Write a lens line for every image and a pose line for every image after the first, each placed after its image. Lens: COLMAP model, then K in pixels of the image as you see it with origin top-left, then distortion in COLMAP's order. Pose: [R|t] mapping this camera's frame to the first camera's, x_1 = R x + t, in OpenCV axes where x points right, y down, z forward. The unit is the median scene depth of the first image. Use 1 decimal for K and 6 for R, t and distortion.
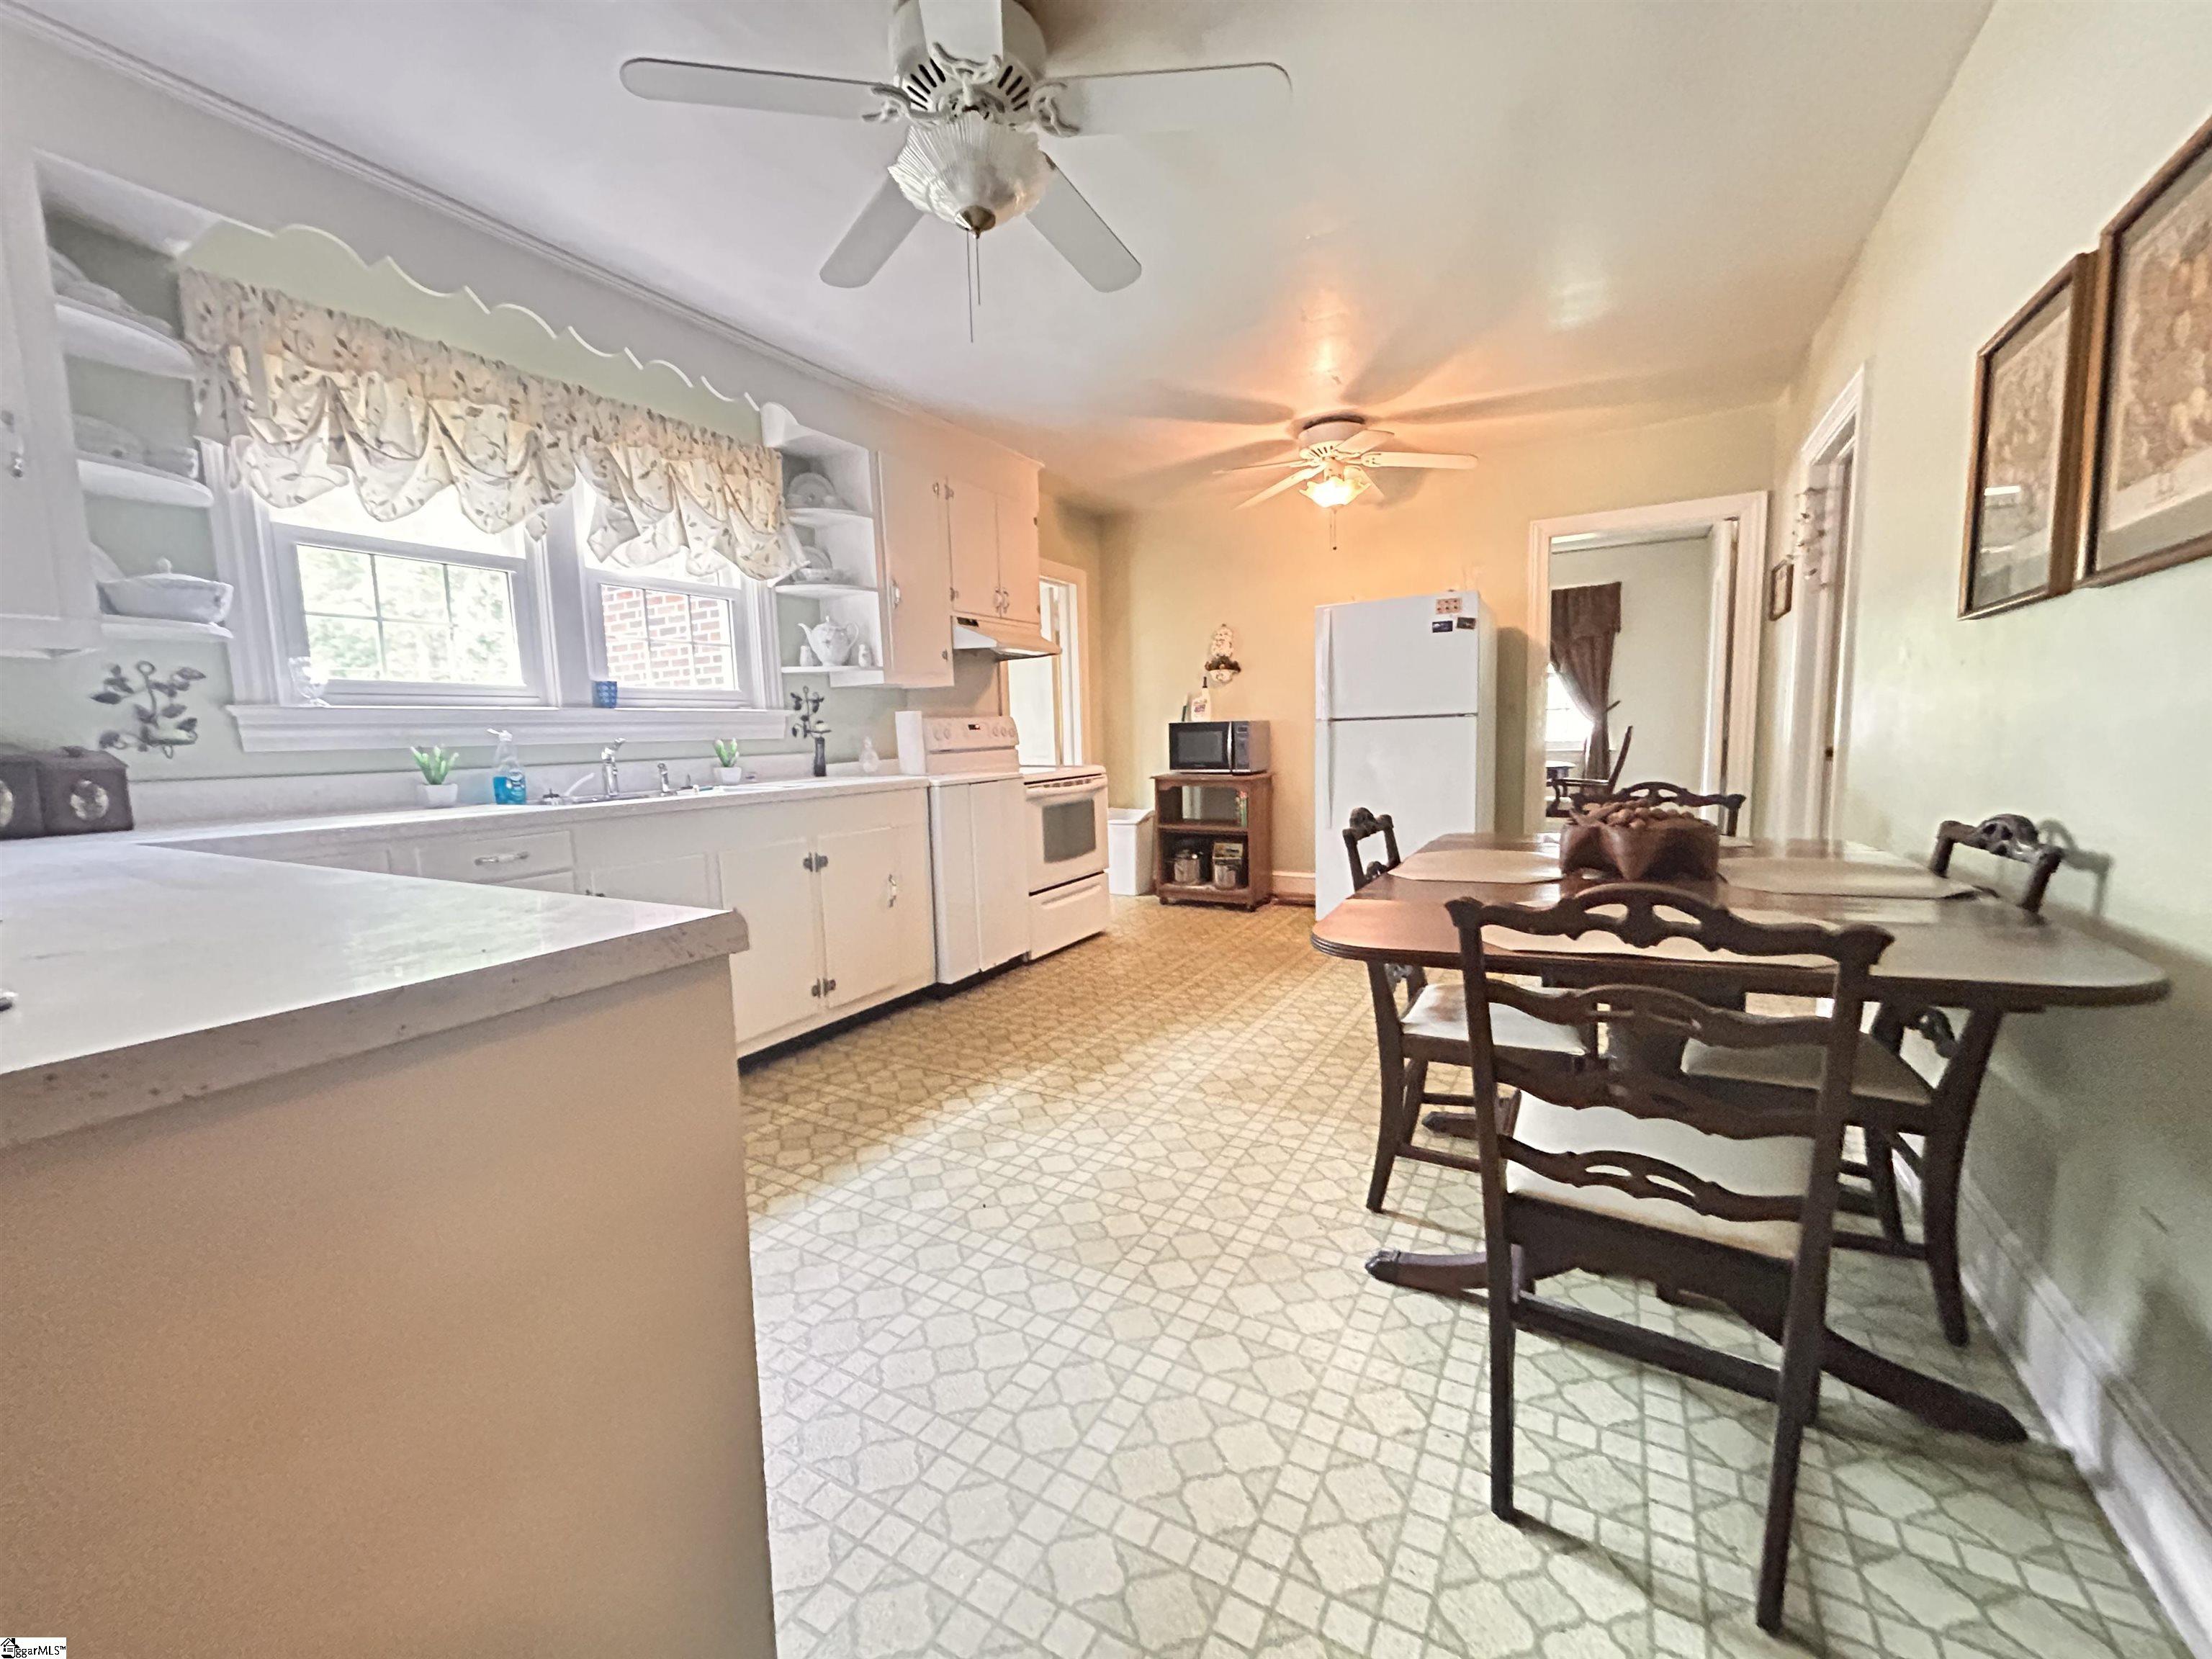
lens RADIAL K [[890.7, 0, 1102.5], [0, 890.7, 829.2], [0, 0, 1]] dist [0.001208, 0.000054]
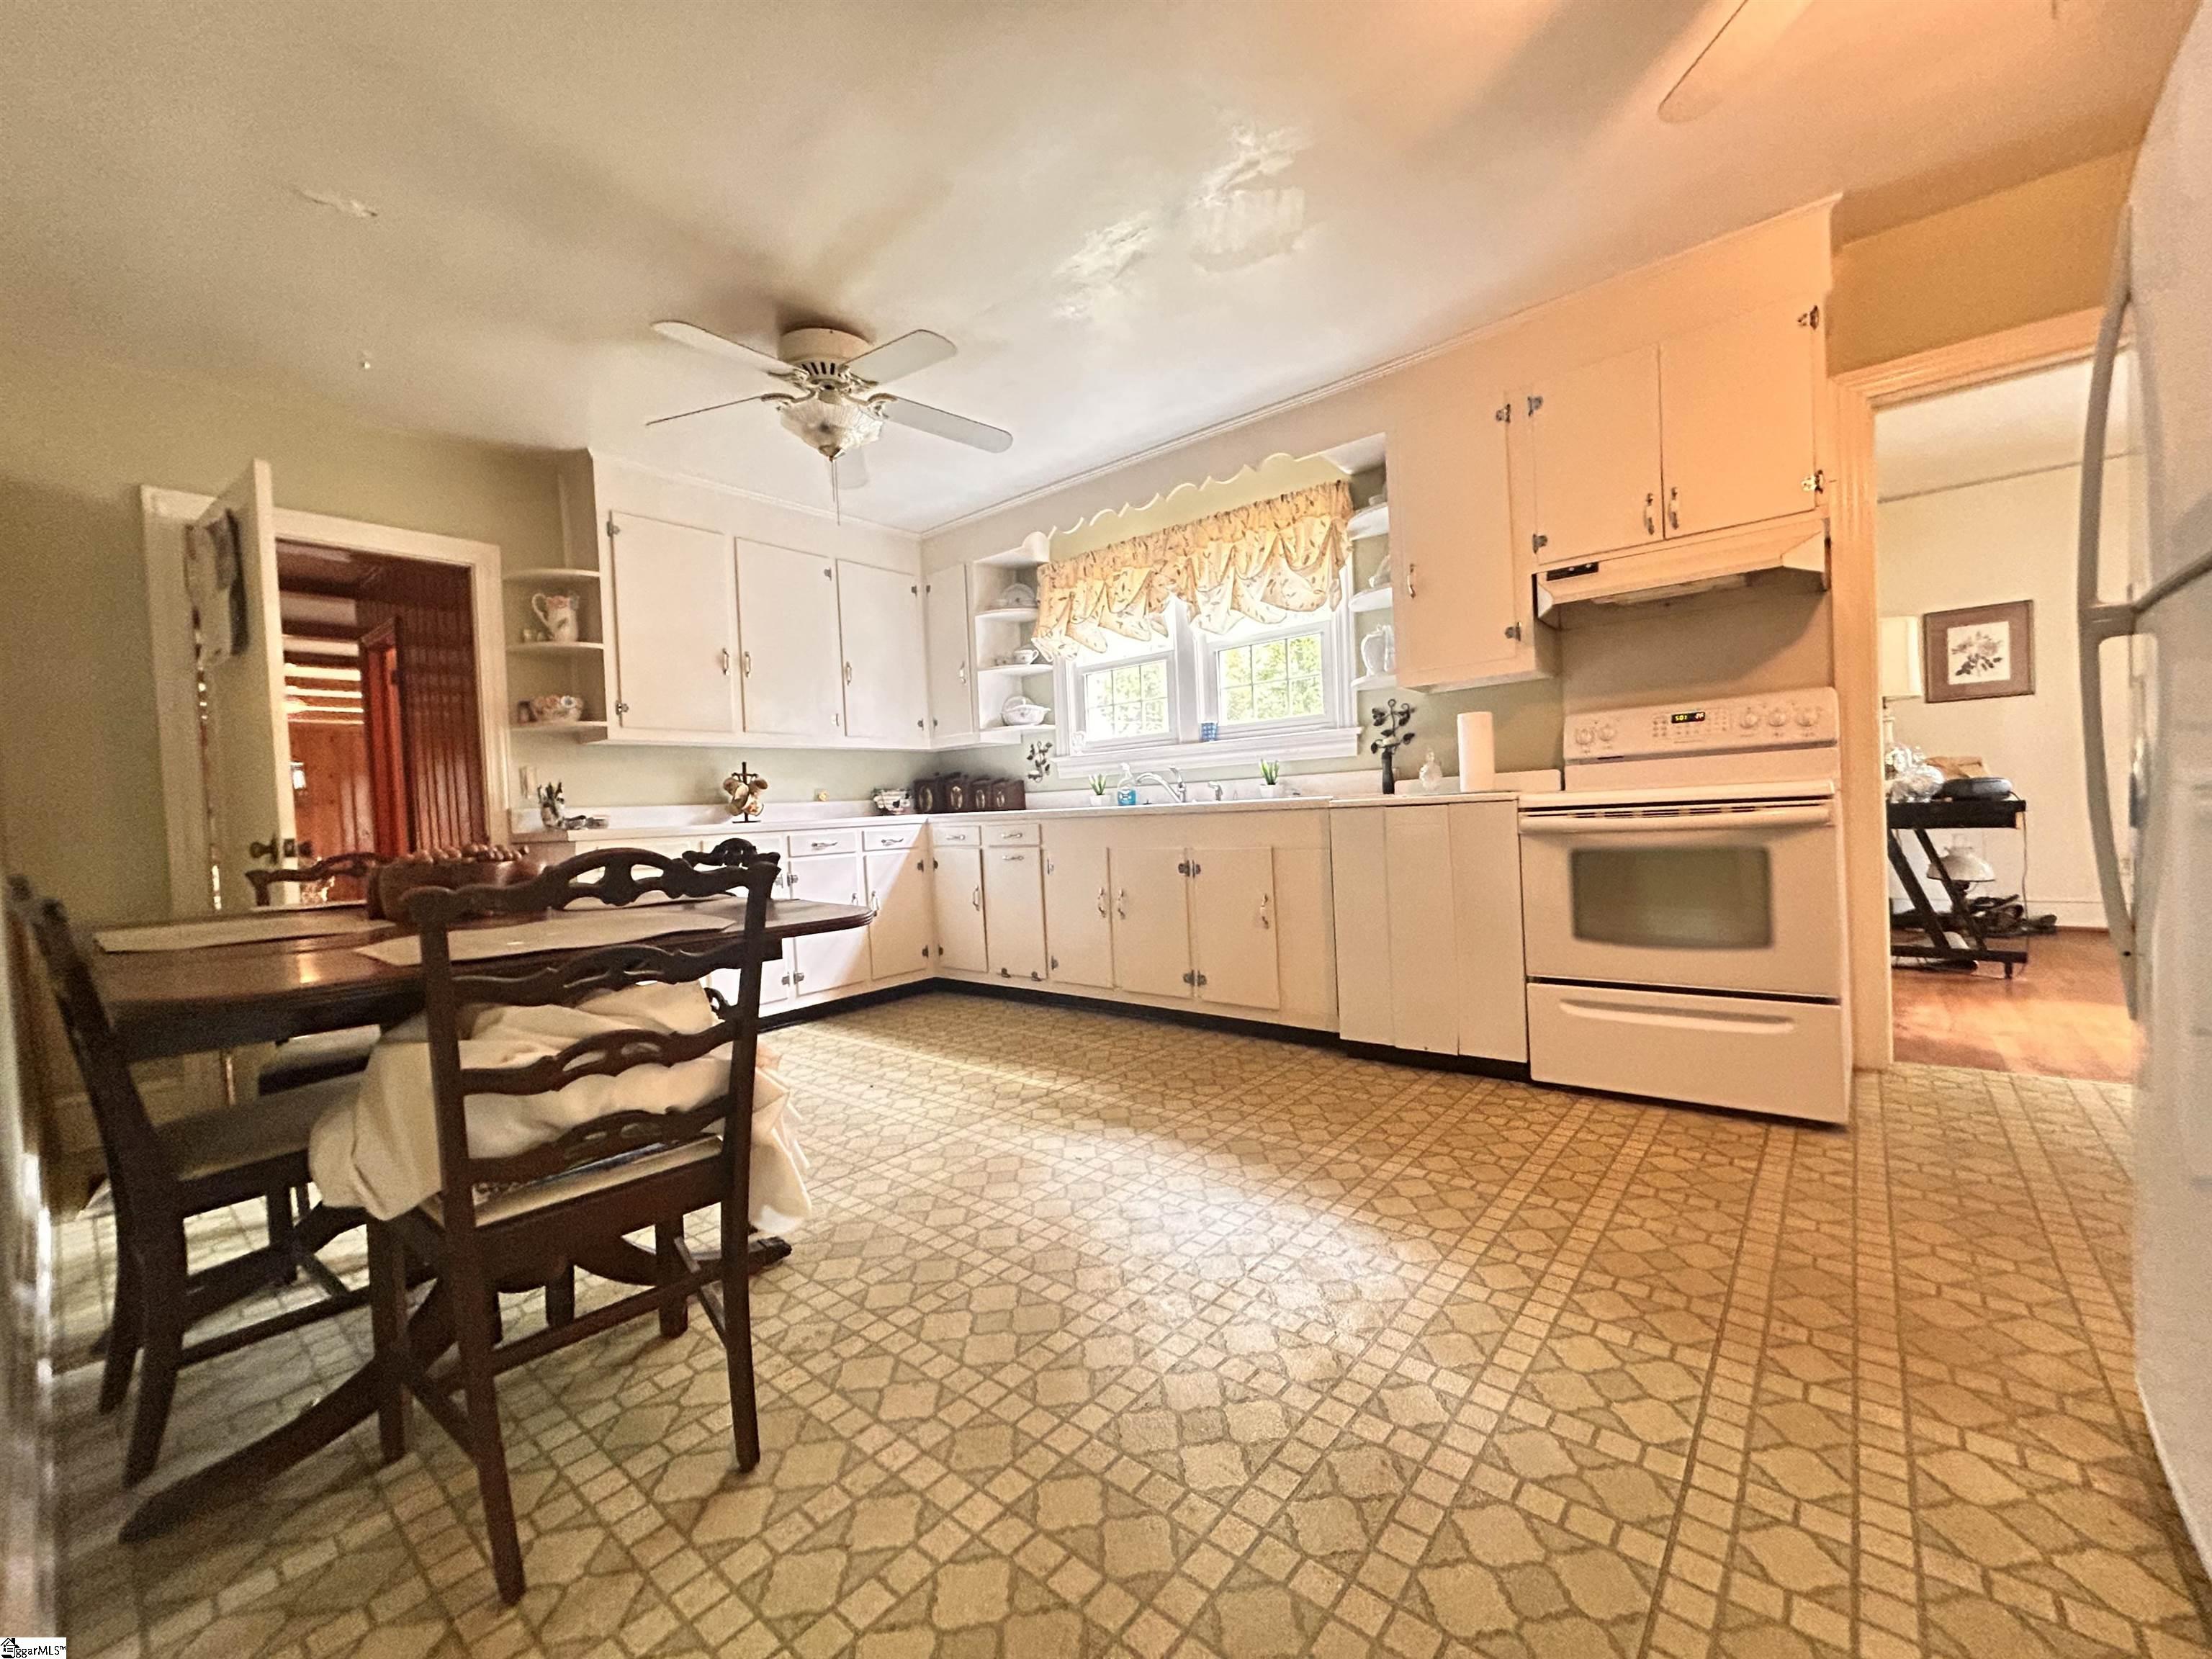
lens RADIAL K [[890.7, 0, 1102.5], [0, 890.7, 829.2], [0, 0, 1]] dist [0.001208, 0.000054]
pose [[-0.177677, 0.058584, -0.982344, 0.794626], [-0.055468, 0.996043, 0.069434, -0.083959], [0.982524, 0.066825, -0.173724, 1.033349]]
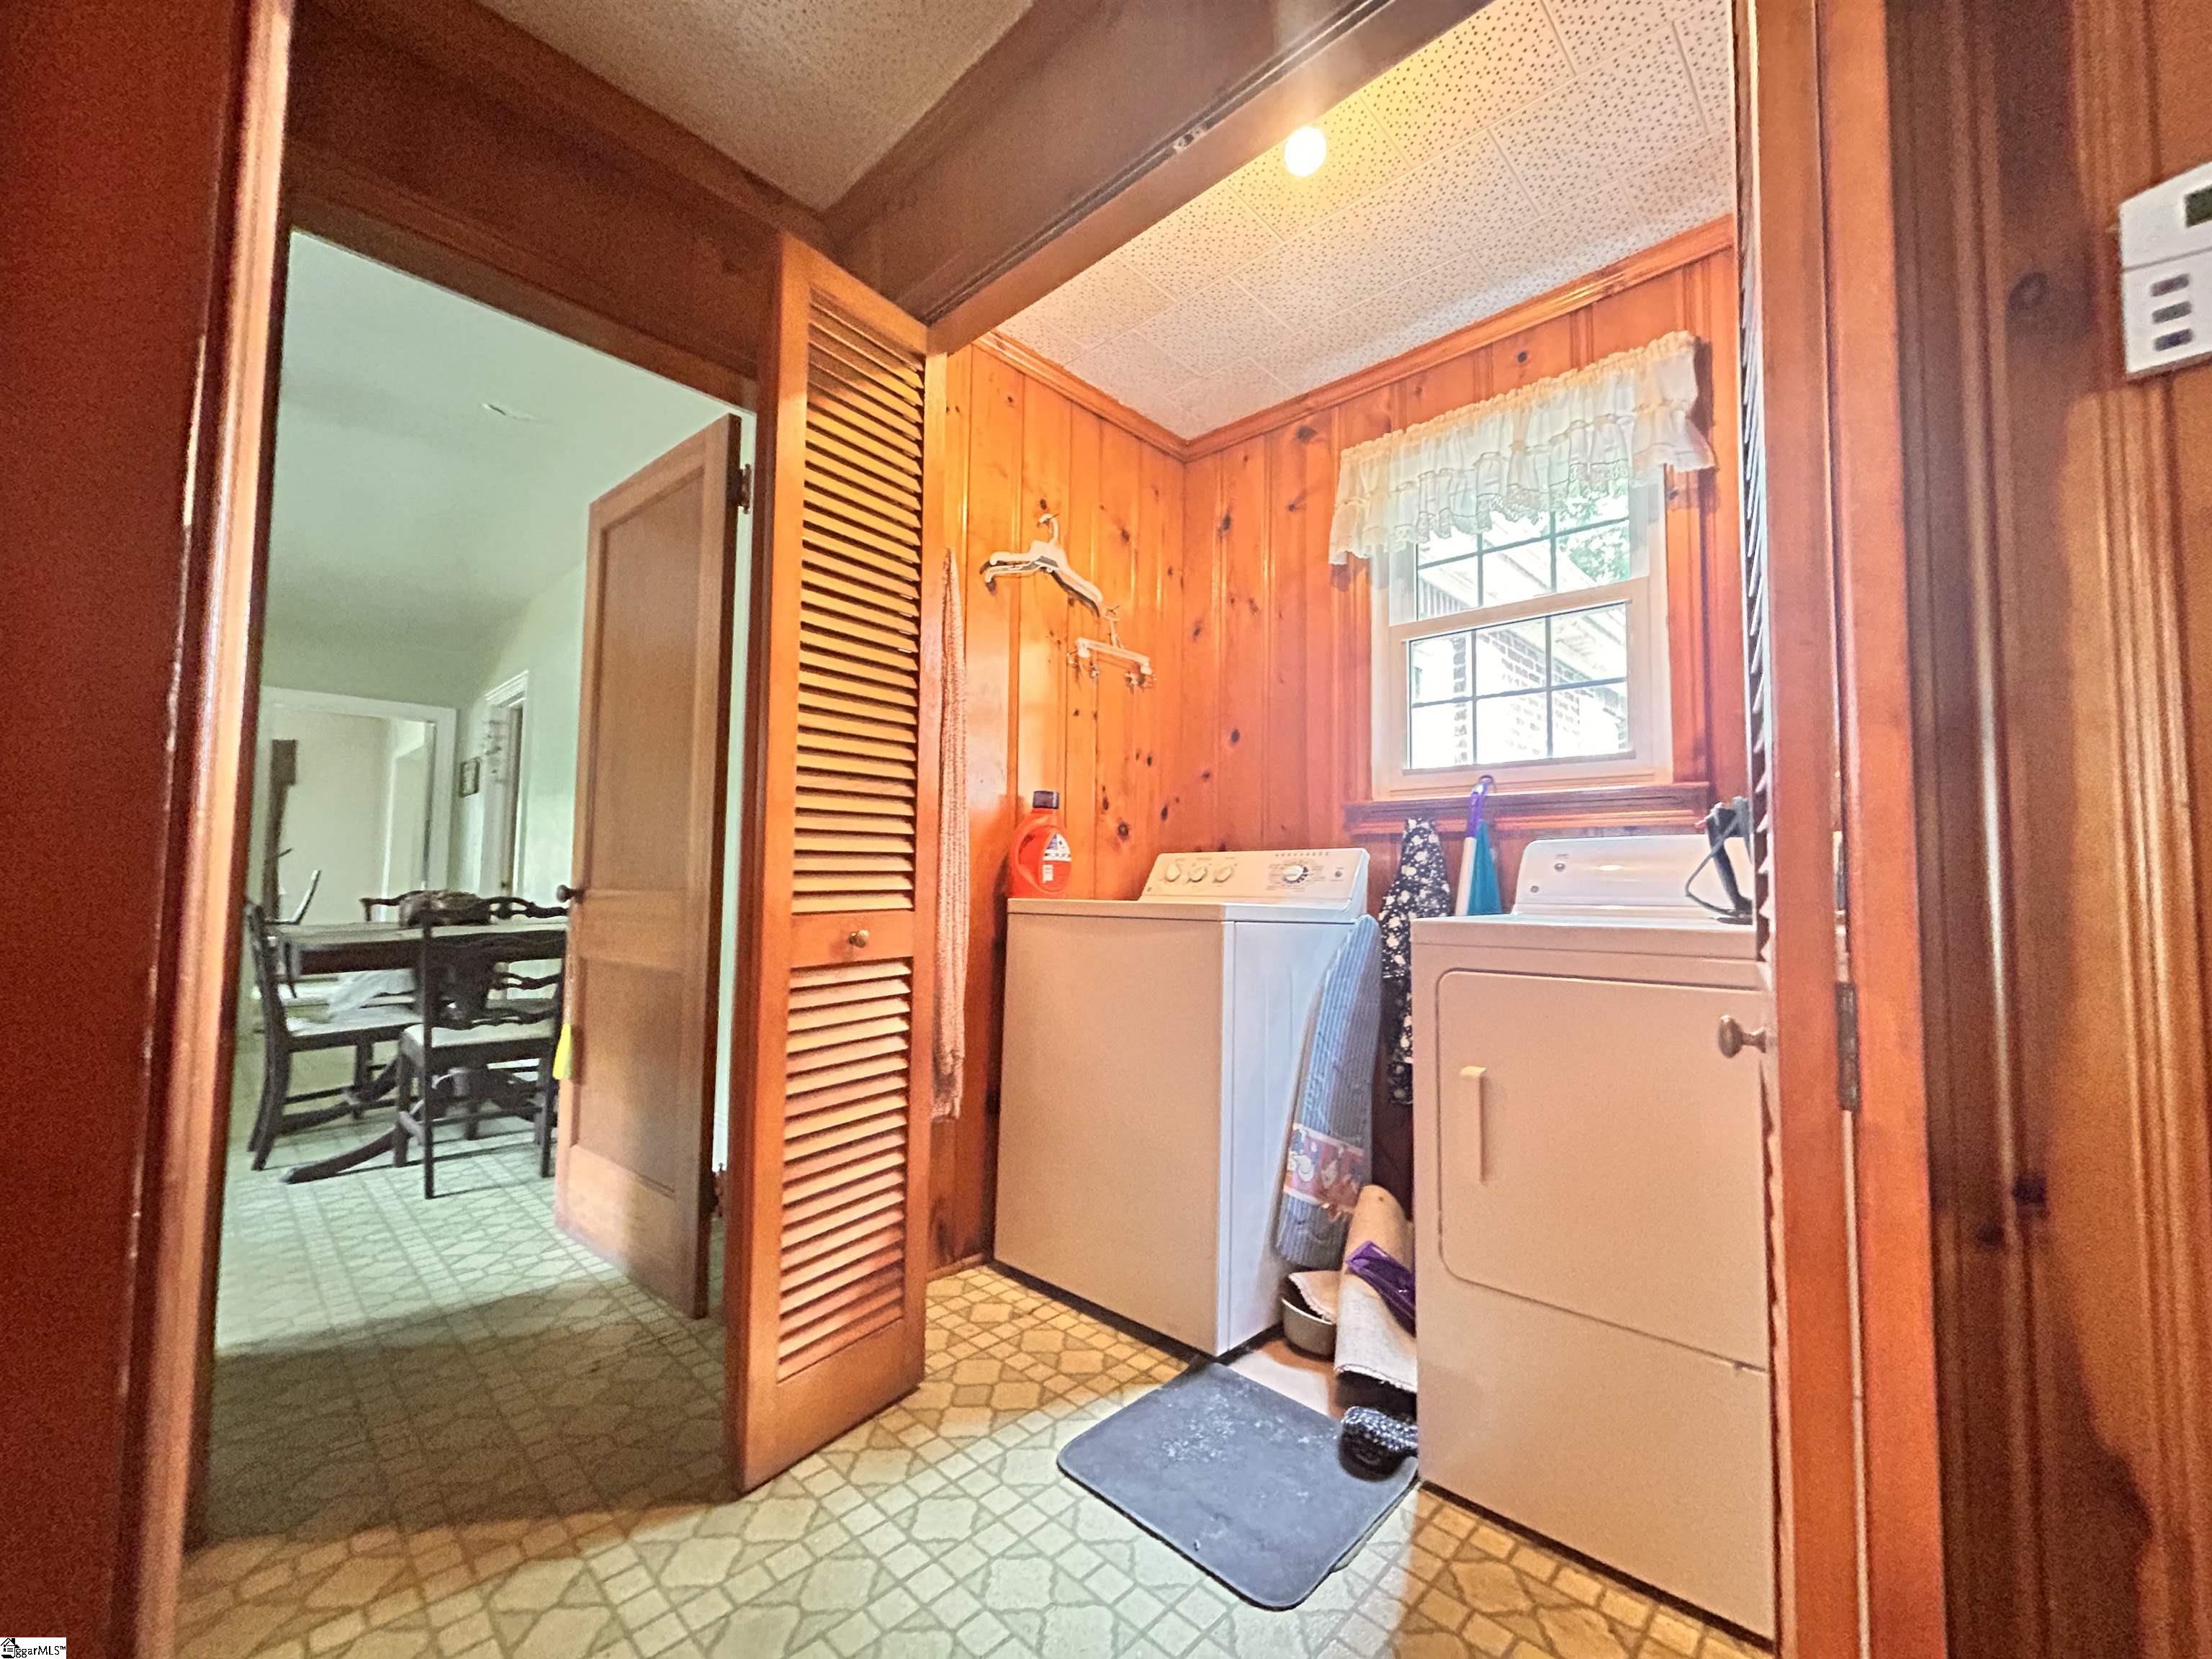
lens RADIAL K [[890.7, 0, 1102.5], [0, 890.7, 829.2], [0, 0, 1]] dist [0.001208, 0.000054]
pose [[0.250016, 0.090081, 0.964042, -0.508062], [0.092345, 0.988906, -0.116353, 0.111085], [-0.963828, 0.118114, 0.238924, -0.465066]]
